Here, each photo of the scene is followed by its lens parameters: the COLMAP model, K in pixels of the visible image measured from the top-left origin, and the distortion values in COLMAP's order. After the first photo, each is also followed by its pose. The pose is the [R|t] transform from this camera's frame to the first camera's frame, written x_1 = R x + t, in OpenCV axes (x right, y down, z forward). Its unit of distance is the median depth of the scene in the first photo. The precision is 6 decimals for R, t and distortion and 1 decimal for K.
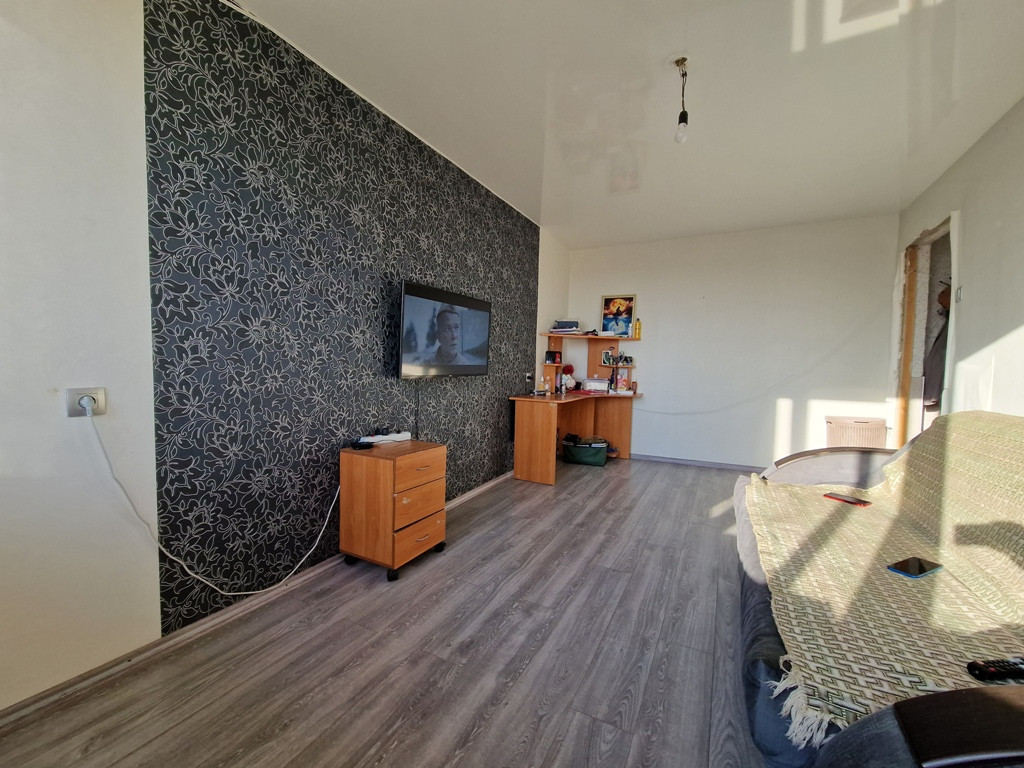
lens RADIAL K [[415.2, 0, 509.6], [0, 415.2, 387.3], [0, 0, 1]] dist [0.000761, 0.000091]
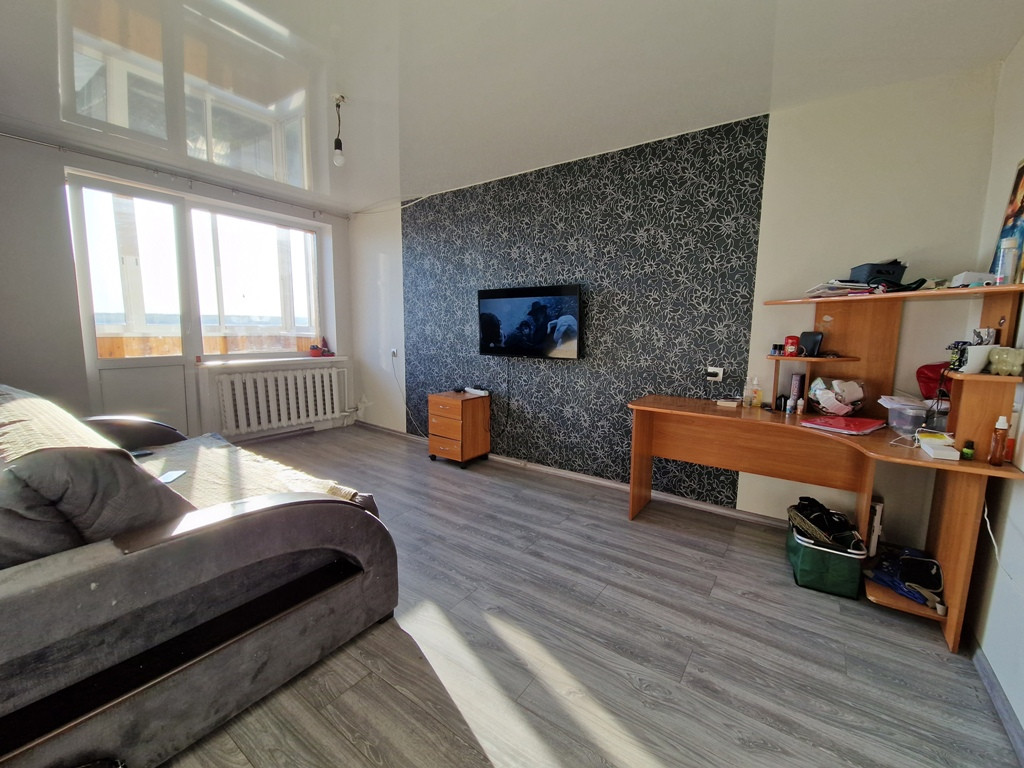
lens RADIAL K [[418.0, 0, 512.5], [0, 418.0, 385.2], [0, 0, 1]] dist [0.009098, -0.007475]
pose [[-0.132139, 0.117852, -0.984200, 0.949675], [-0.071055, 0.989226, 0.127993, -0.088236], [0.988681, 0.086845, -0.122341, 0.991640]]
